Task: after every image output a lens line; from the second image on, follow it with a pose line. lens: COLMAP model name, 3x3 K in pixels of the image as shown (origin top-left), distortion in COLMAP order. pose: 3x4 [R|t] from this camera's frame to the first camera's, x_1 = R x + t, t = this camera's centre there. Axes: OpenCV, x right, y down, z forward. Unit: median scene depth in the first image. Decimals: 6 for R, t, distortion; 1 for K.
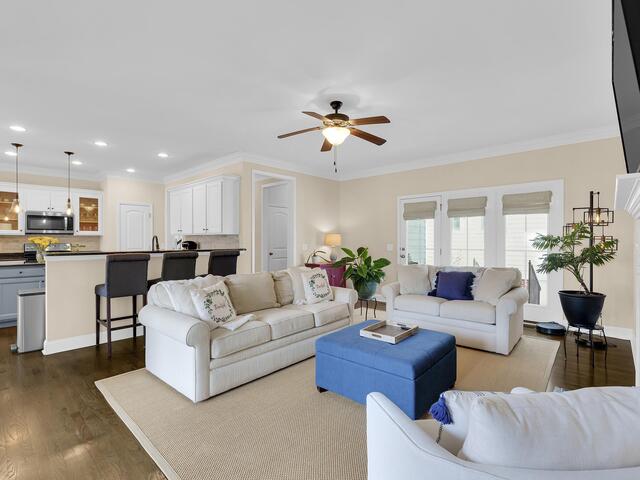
lens RADIAL K [[314.8, 0, 320.0], [0, 314.8, 240.0], [0, 0, 1]] dist [-0.014892, 0.001529]
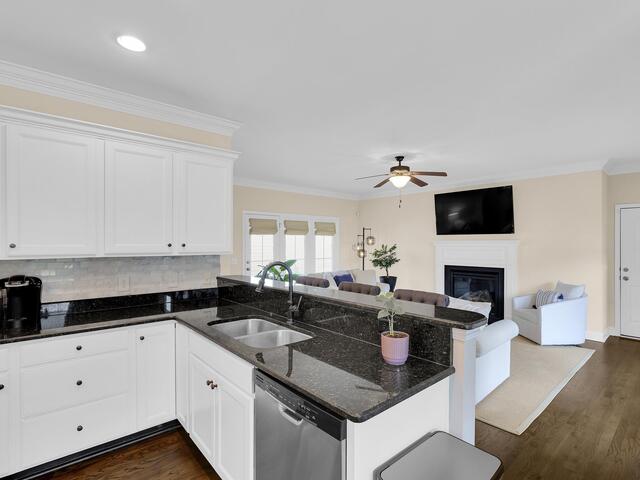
lens RADIAL K [[314.8, 0, 320.0], [0, 314.8, 240.0], [0, 0, 1]] dist [-0.014892, 0.001529]
pose [[0.109434, 0.010071, 0.993943, -0.743240], [0.001038, 0.999947, -0.010246, -0.033258], [-0.993994, 0.002153, 0.109418, 0.658925]]
